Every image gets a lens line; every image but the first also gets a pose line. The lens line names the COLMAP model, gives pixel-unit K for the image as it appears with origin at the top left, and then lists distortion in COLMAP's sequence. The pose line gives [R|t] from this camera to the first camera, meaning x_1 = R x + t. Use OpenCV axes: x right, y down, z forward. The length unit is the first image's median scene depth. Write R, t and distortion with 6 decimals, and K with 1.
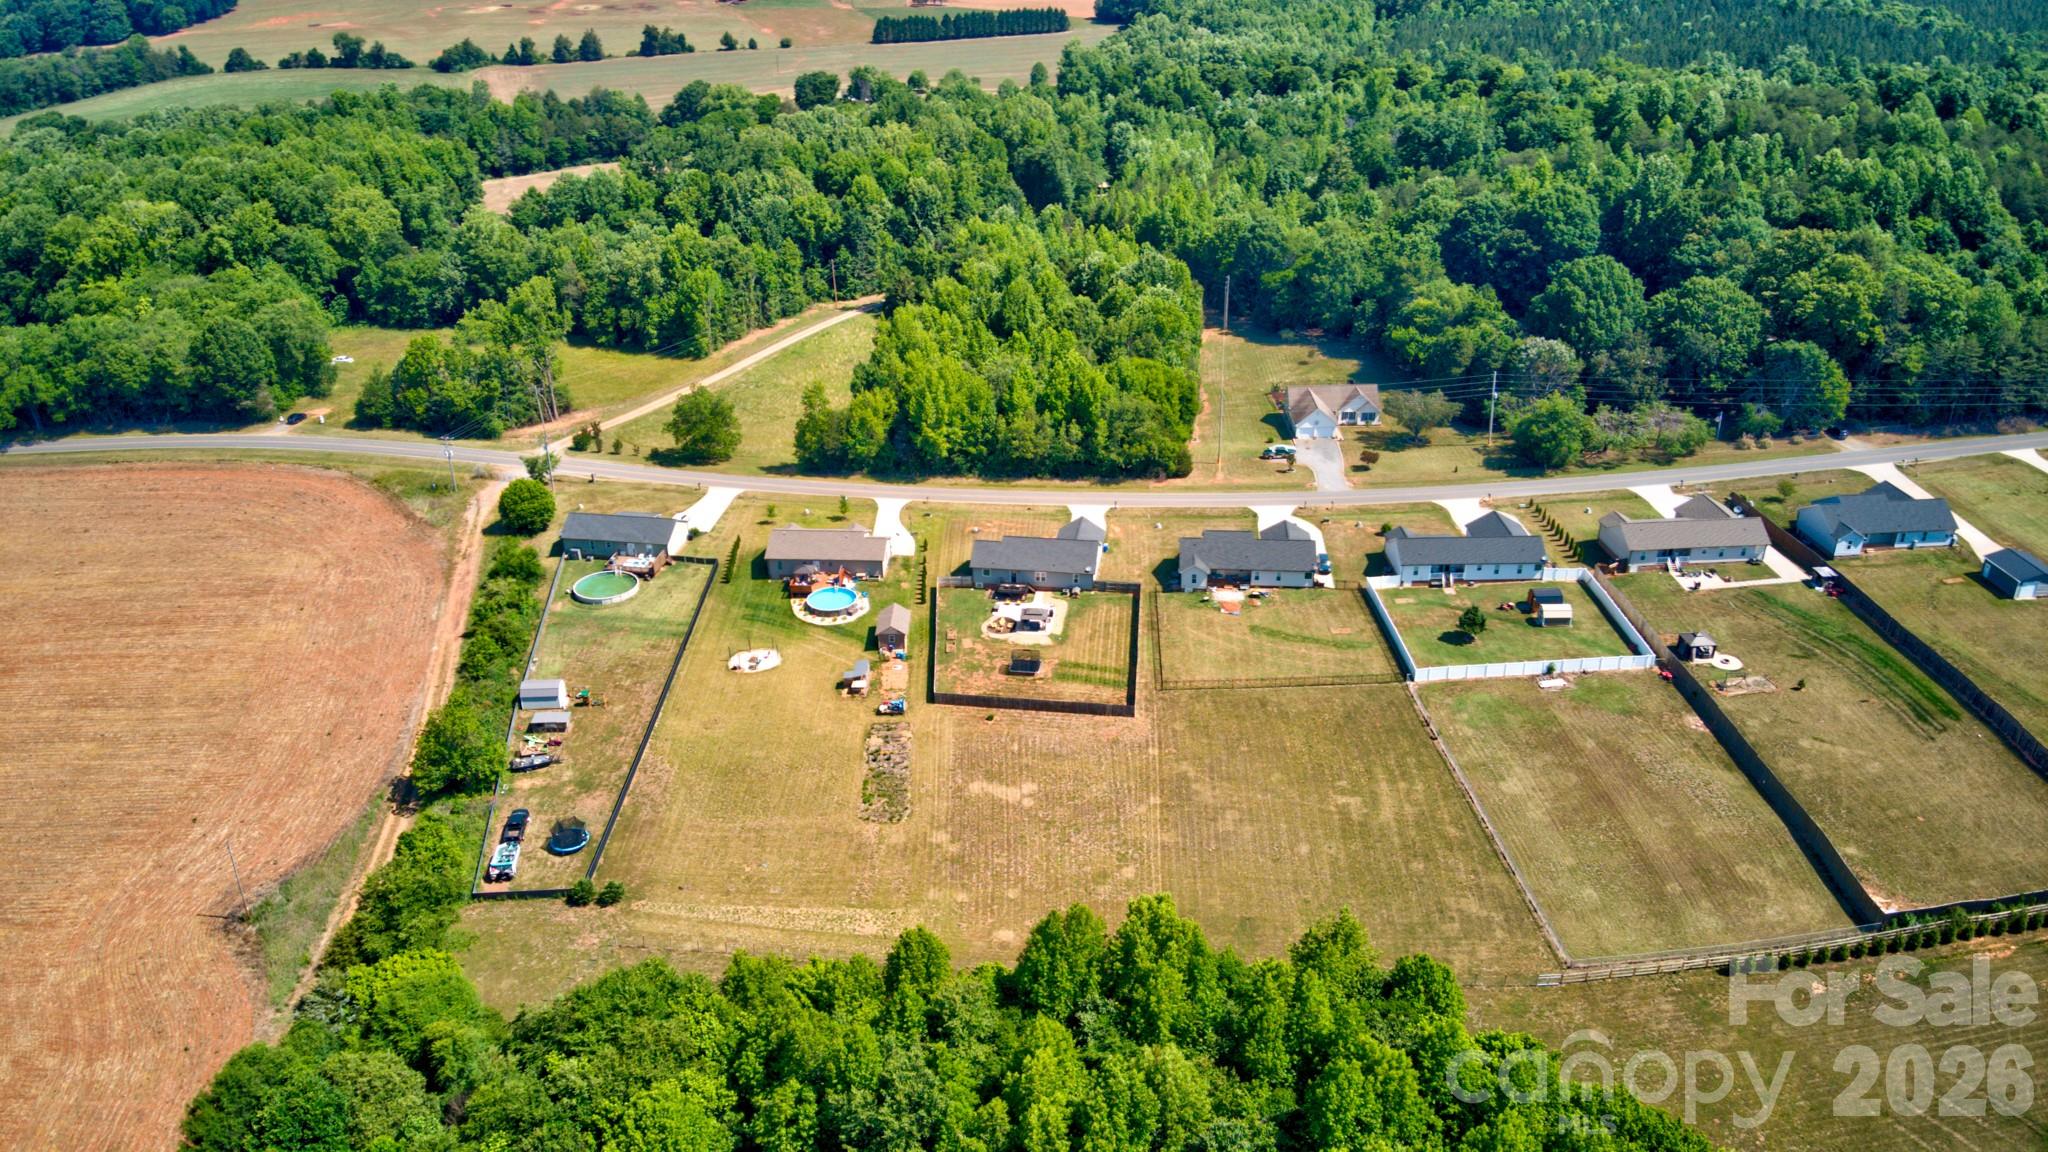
lens RADIAL K [[1481.5, 0, 998.2], [0, 1481.5, 578.1], [0, 0, 1]] dist [0.103556, -0.198986]
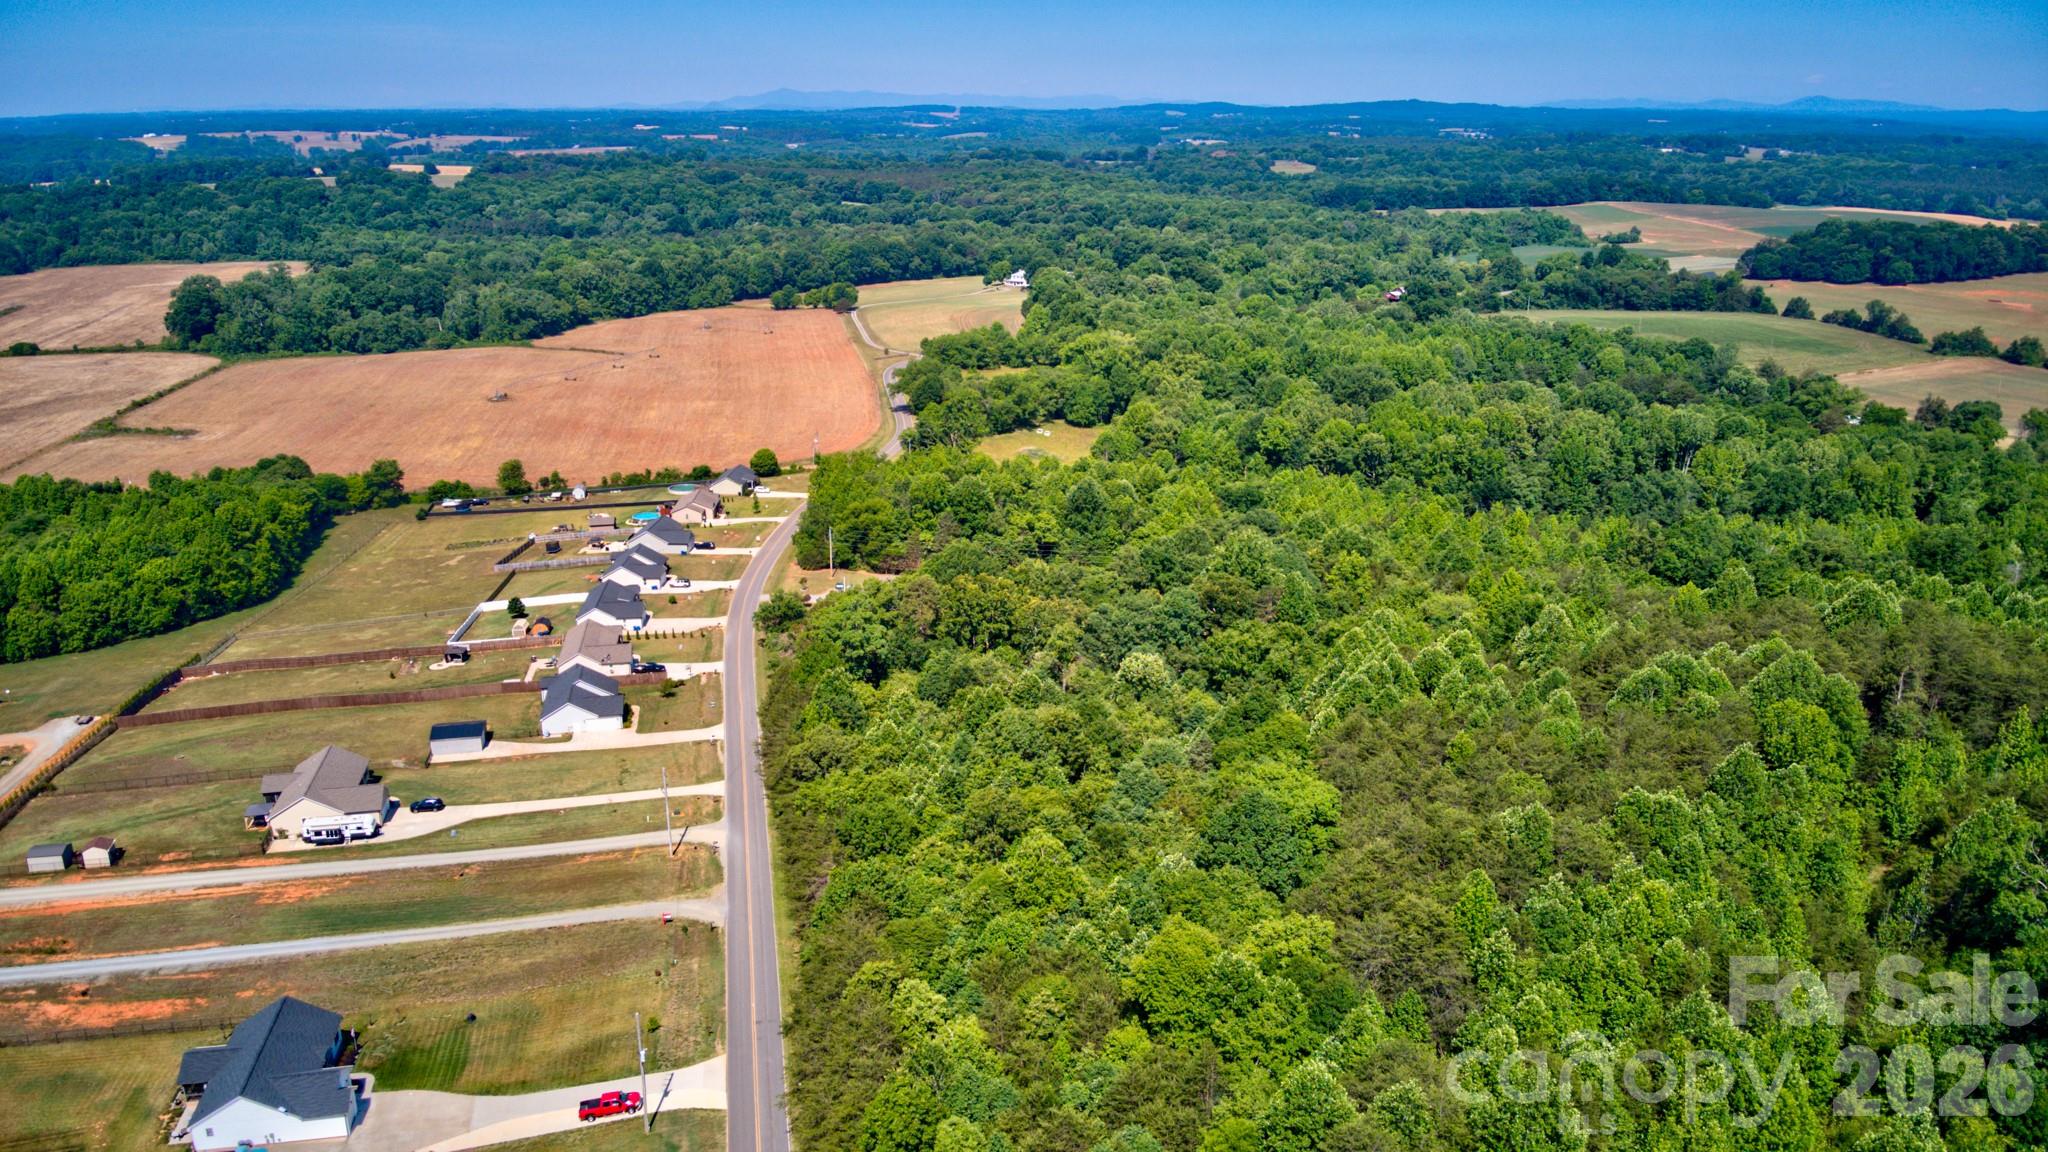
lens RADIAL K [[1429.9, 0, 1005.0], [0, 1429.9, 643.7], [0, 0, 1]] dist [0.156686, -0.239021]
pose [[0.115176, 0.352867, -0.928558, 1.386981], [-0.447143, 0.853136, 0.268743, -0.445529], [0.887016, 0.384246, 0.256043, 0.819433]]
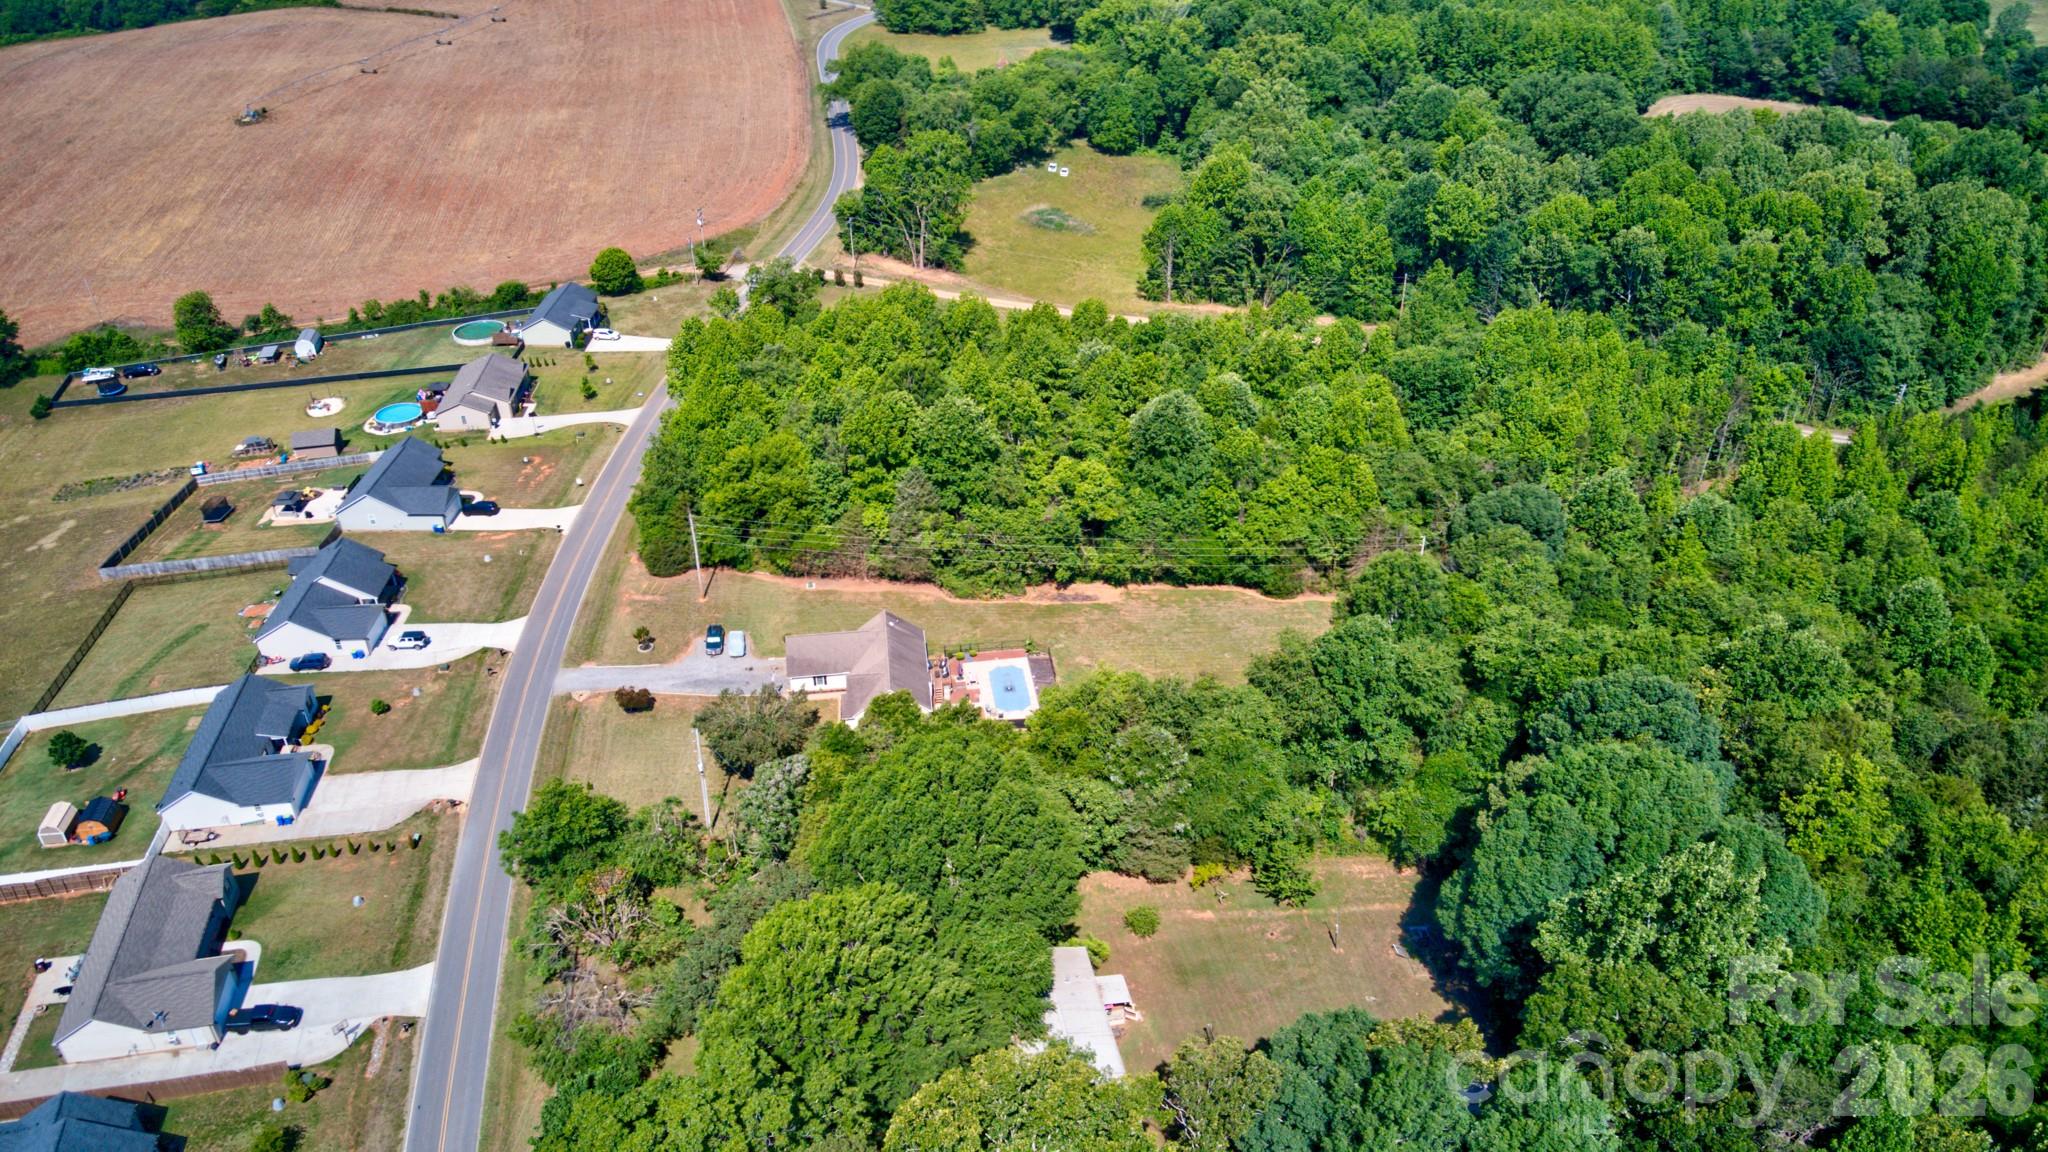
lens RADIAL K [[1481.5, 0, 998.2], [0, 1481.5, 578.1], [0, 0, 1]] dist [0.103556, -0.198986]
pose [[0.130393, 0.540889, -0.830925, 0.763284], [-0.430987, 0.785678, 0.443803, -0.470610], [0.892888, 0.300249, 0.335563, 0.871382]]
